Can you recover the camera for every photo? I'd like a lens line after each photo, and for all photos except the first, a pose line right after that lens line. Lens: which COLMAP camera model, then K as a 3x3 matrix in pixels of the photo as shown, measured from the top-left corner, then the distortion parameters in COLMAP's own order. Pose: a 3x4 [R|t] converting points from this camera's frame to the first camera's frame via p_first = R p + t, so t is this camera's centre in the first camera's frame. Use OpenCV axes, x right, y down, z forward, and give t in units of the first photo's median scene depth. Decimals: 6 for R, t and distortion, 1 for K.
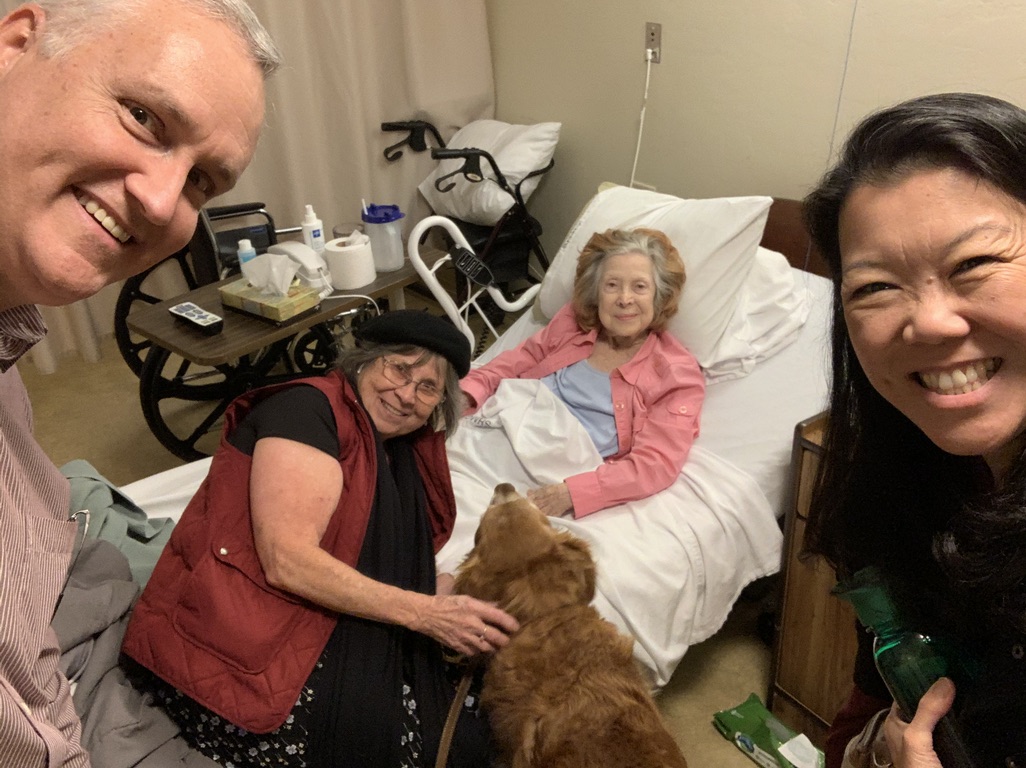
lens RADIAL K [[953.3, 0, 516.3], [0, 953.3, 391.4], [0, 0, 1]] dist [0.183843, -0.514149]
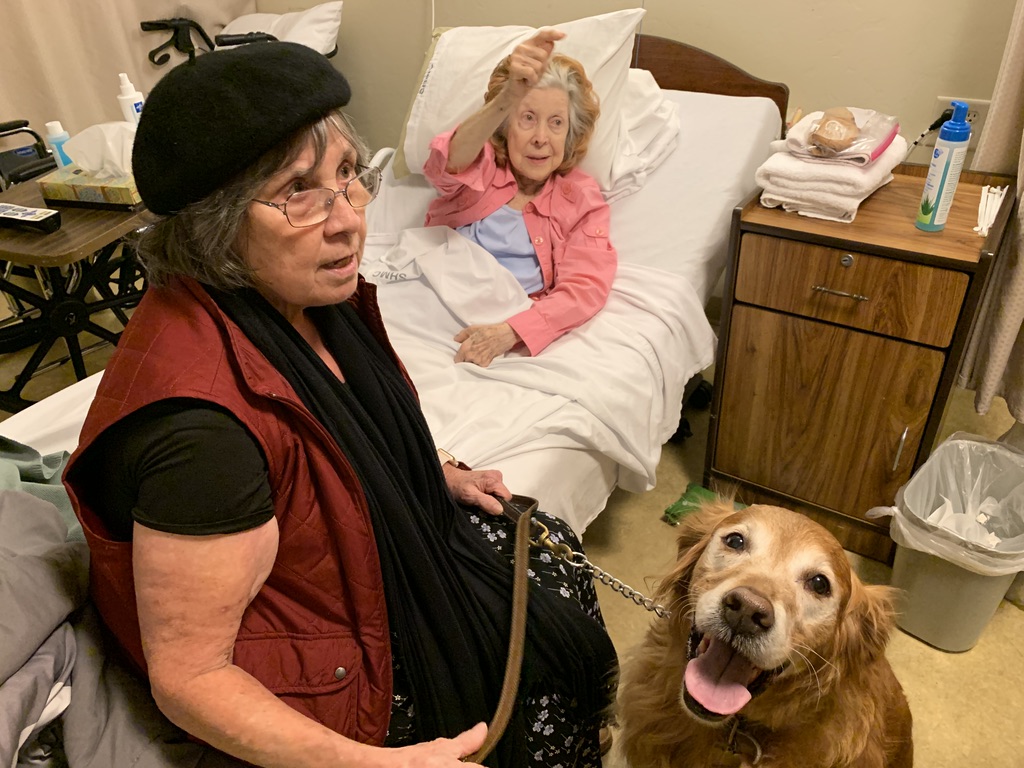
lens RADIAL K [[782.1, 0, 510.1], [0, 782.1, 389.5], [0, 0, 1]] dist [0.013064, -0.004678]
pose [[0.928985, -0.214995, 0.301270, -0.184036], [0.184550, 0.974652, 0.126467, 0.060226], [-0.320823, -0.061886, 0.945115, 0.240504]]
